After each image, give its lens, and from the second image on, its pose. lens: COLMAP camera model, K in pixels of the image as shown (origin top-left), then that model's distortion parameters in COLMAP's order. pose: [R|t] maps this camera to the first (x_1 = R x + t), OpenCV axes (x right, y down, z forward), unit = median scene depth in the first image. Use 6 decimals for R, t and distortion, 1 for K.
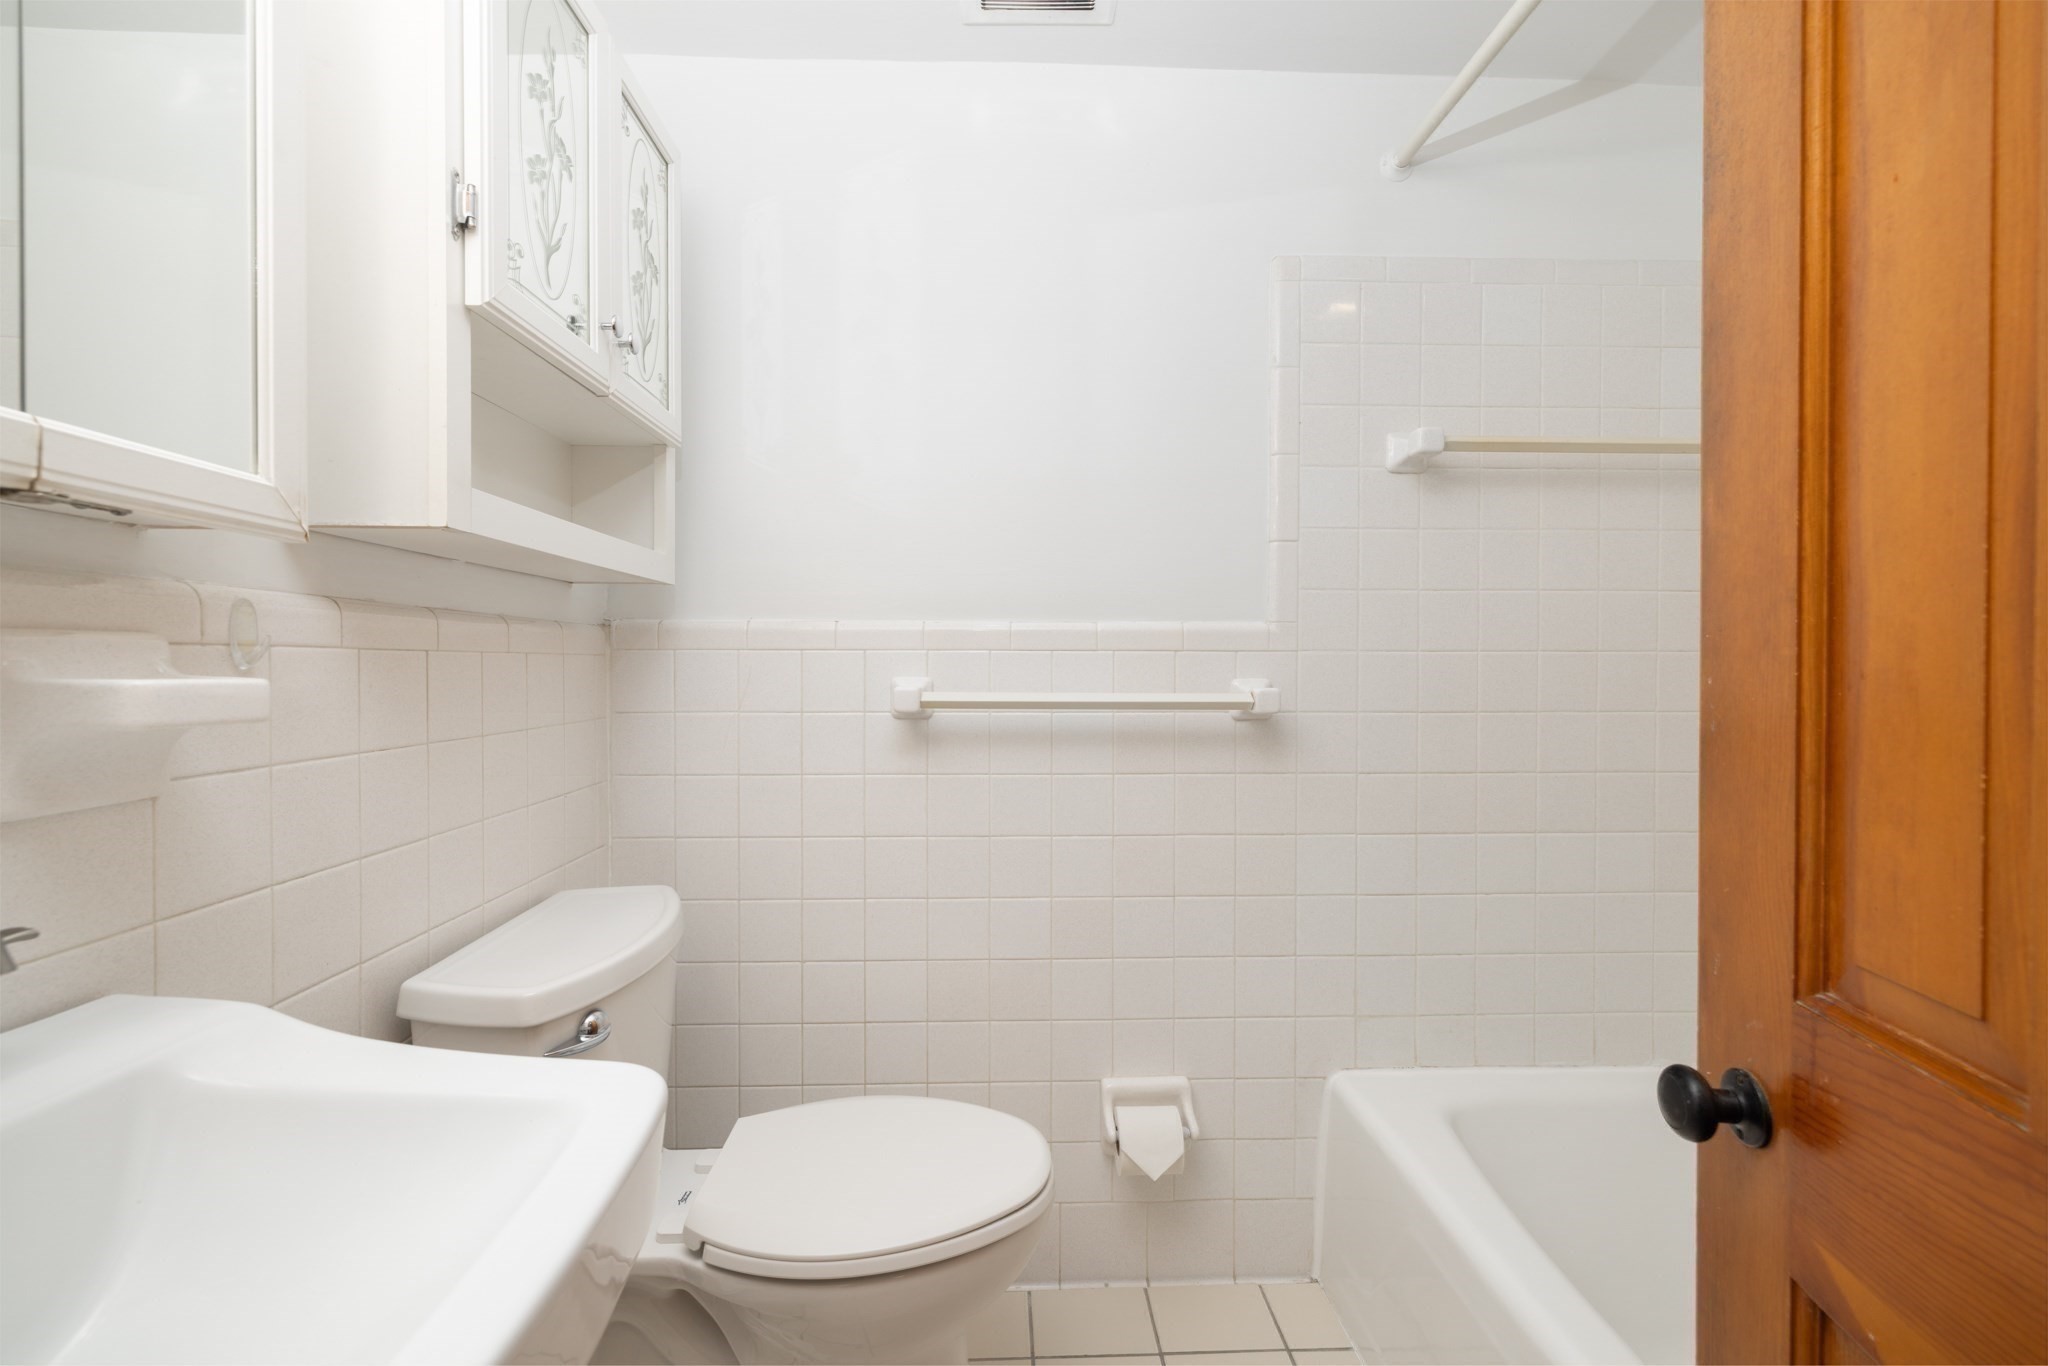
lens RADIAL K [[870.2, 0, 1024.0], [0, 870.2, 683.0], [0, 0, 1]] dist [-0.002804, -0.000292]
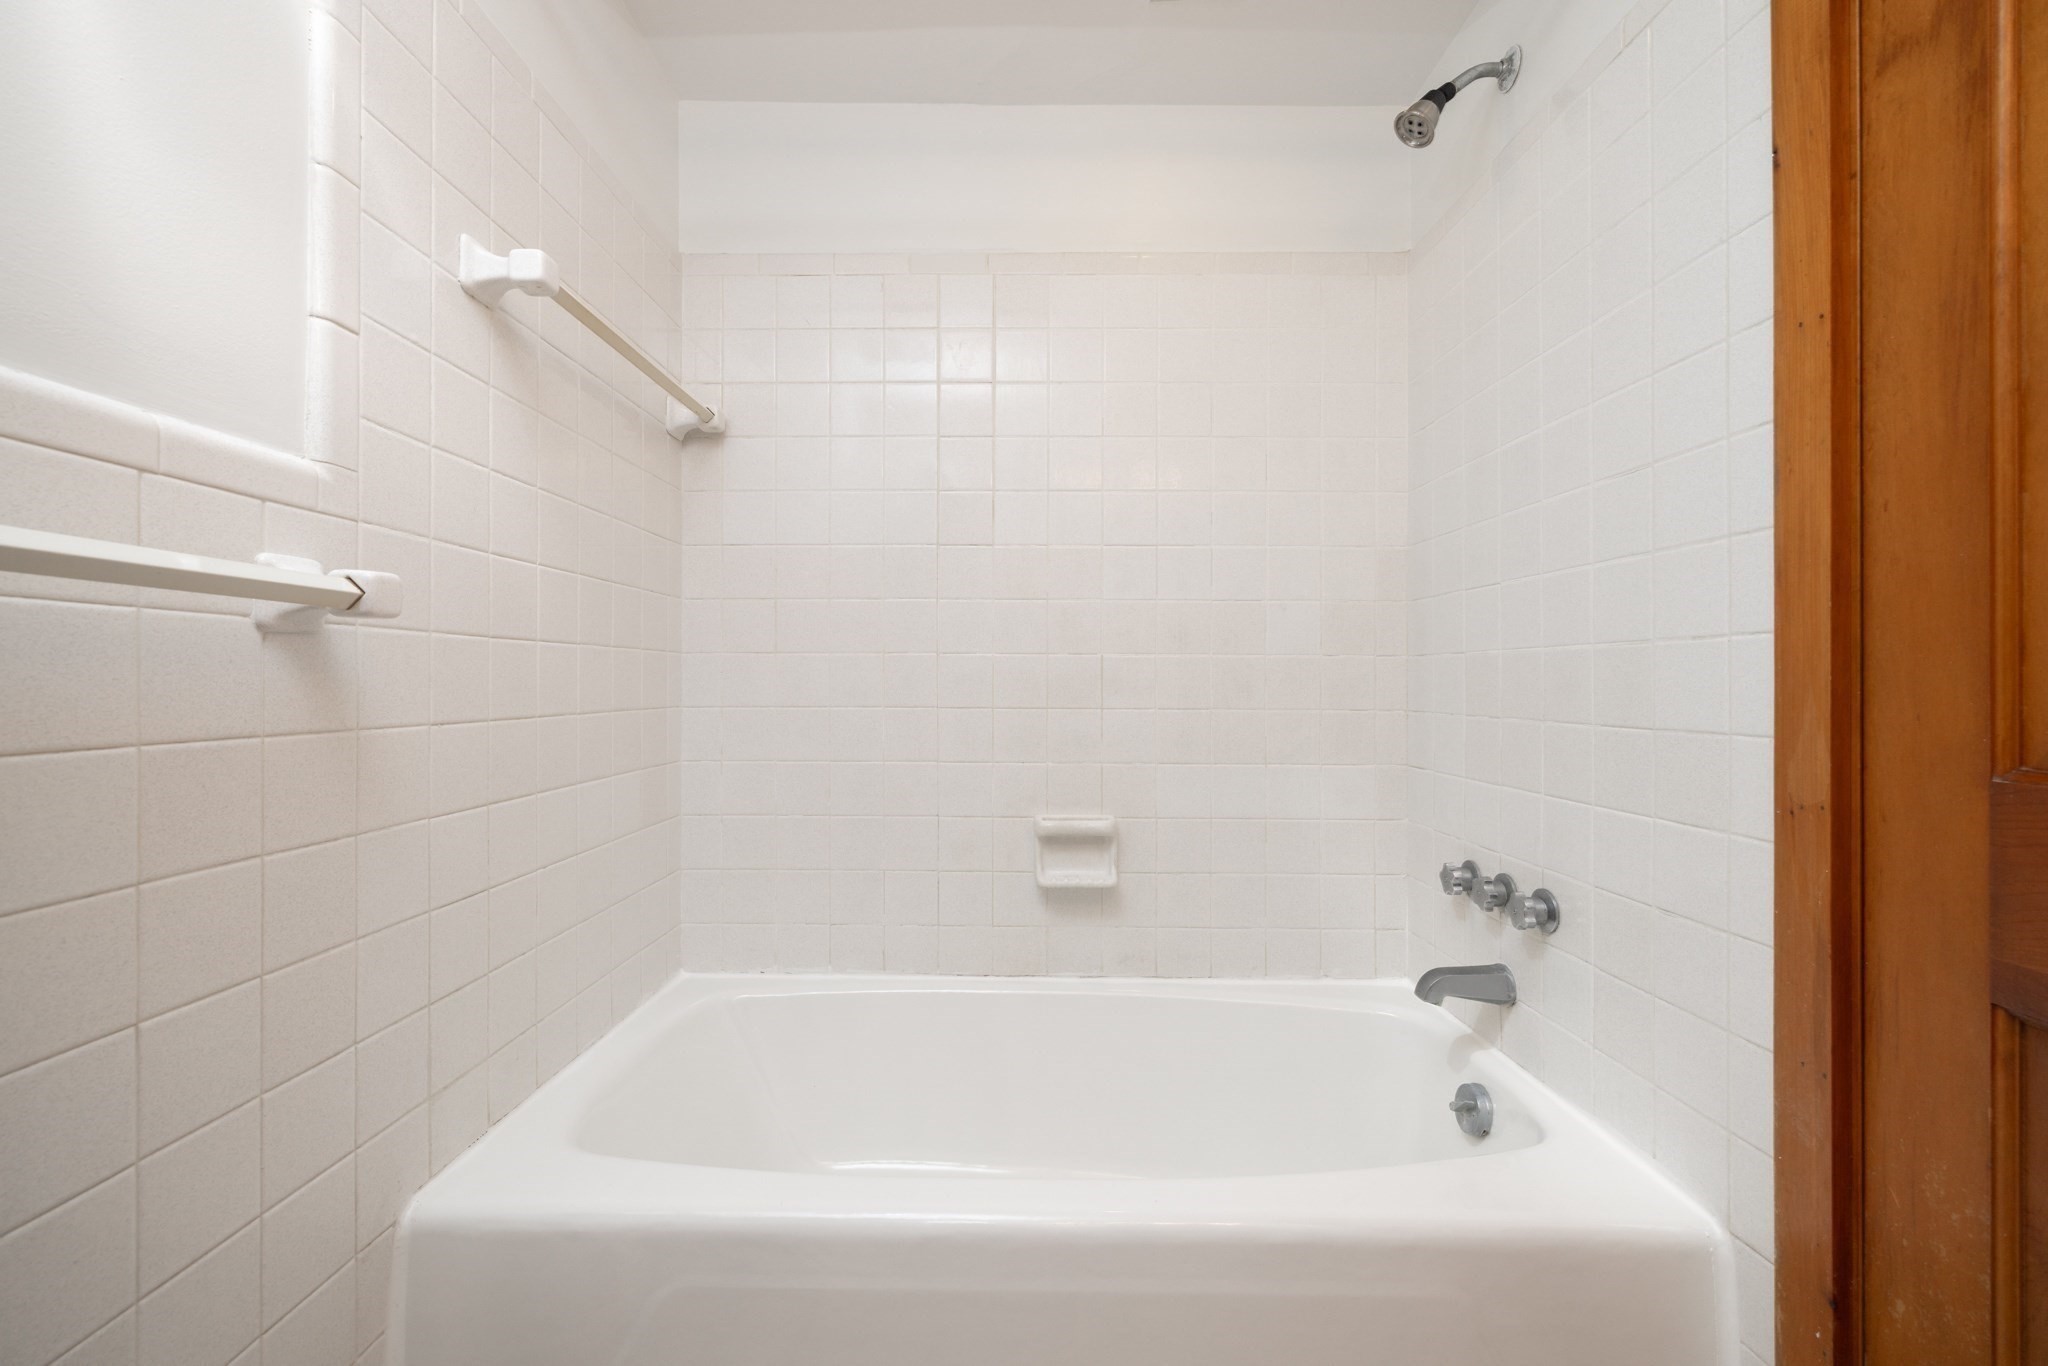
lens RADIAL K [[870.2, 0, 1024.0], [0, 870.2, 683.0], [0, 0, 1]] dist [-0.002804, -0.000292]
pose [[0.036269, 0.001026, 0.999342, -0.255282], [0.012904, 0.999916, -0.001495, 0.078878], [-0.999259, 0.012950, 0.036252, 0.529818]]
